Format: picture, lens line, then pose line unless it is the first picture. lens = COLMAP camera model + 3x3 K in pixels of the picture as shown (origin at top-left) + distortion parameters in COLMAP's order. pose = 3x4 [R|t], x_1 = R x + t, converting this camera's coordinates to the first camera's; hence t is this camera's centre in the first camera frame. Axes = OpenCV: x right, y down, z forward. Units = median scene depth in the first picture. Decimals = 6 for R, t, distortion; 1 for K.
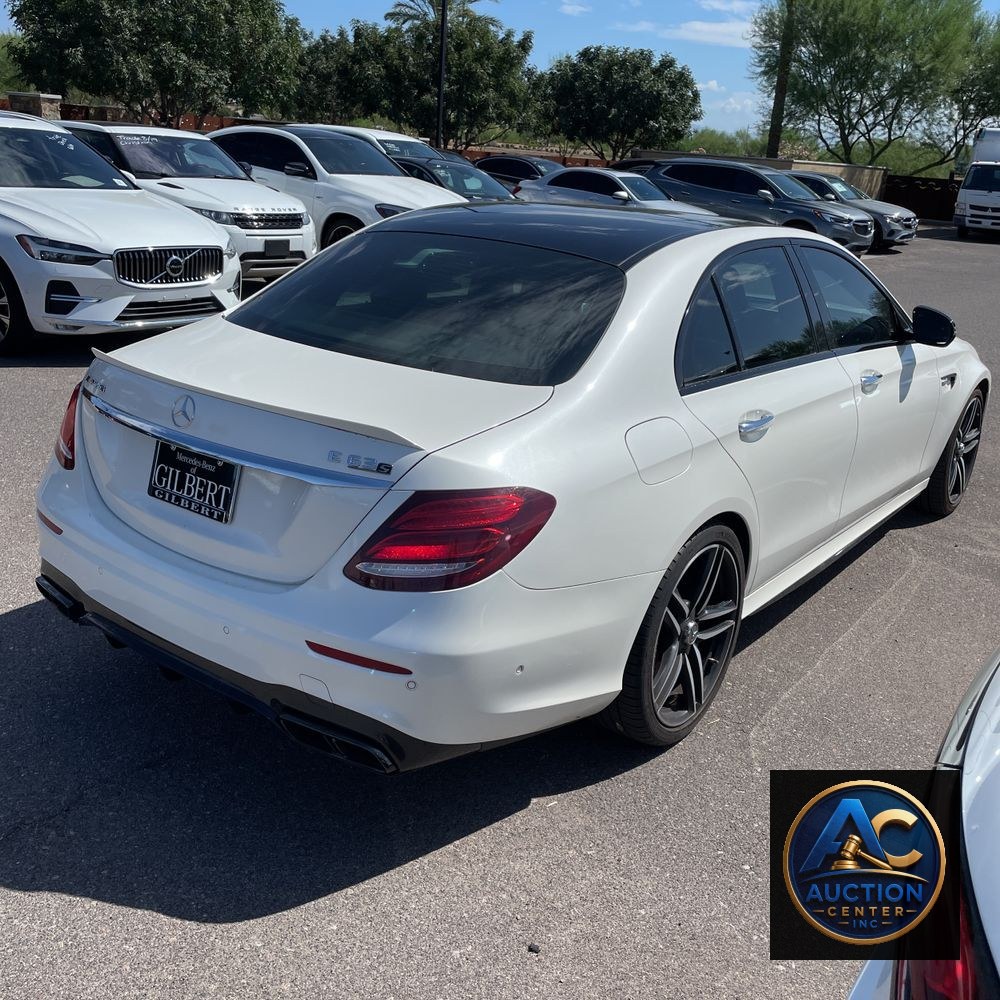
lens RADIAL K [[1030.3, 0, 487.0], [0, 1030.3, 480.3], [0, 0, 1]] dist [0.105500, -0.154990]
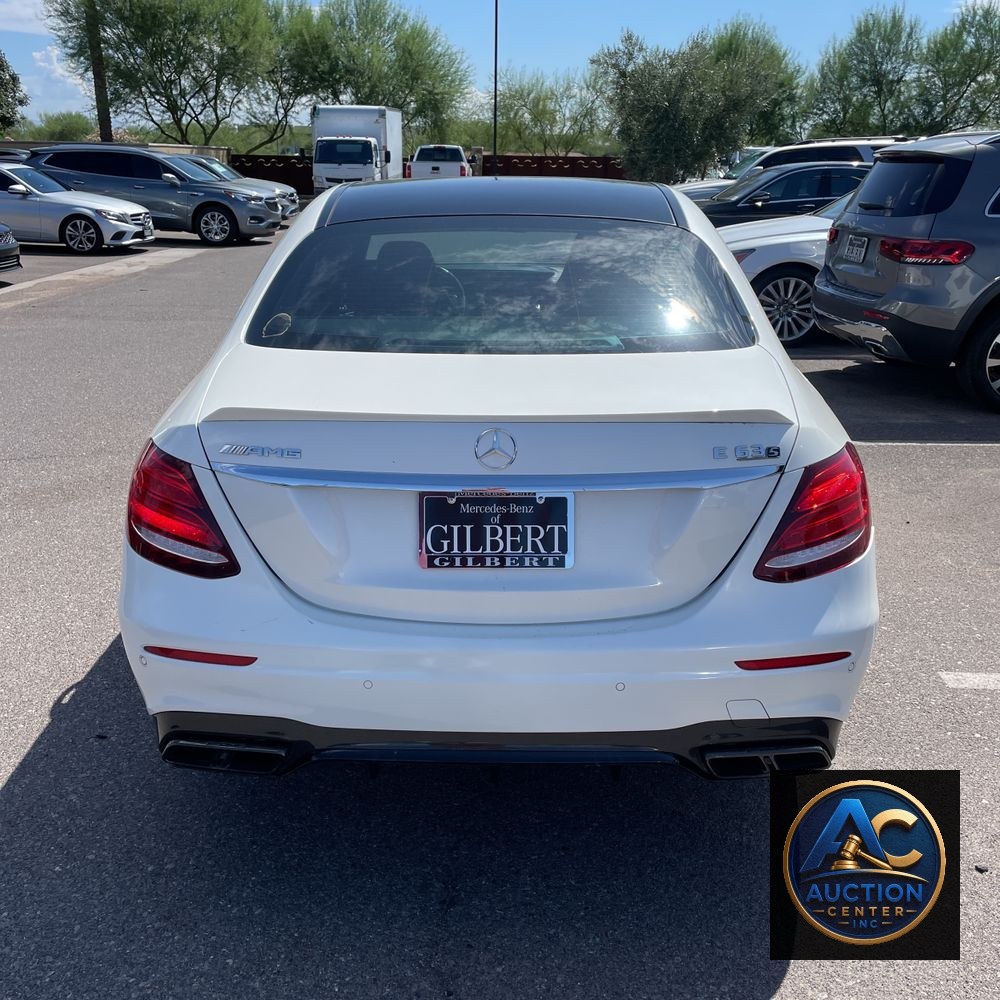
lens RADIAL K [[1030.3, 0, 487.0], [0, 1030.3, 480.3], [0, 0, 1]] dist [0.105500, -0.154990]
pose [[0.804240, -0.234682, 0.546005, -0.175535], [0.227326, 0.970341, 0.082228, -0.026049], [-0.549109, 0.057990, 0.833737, 0.080116]]
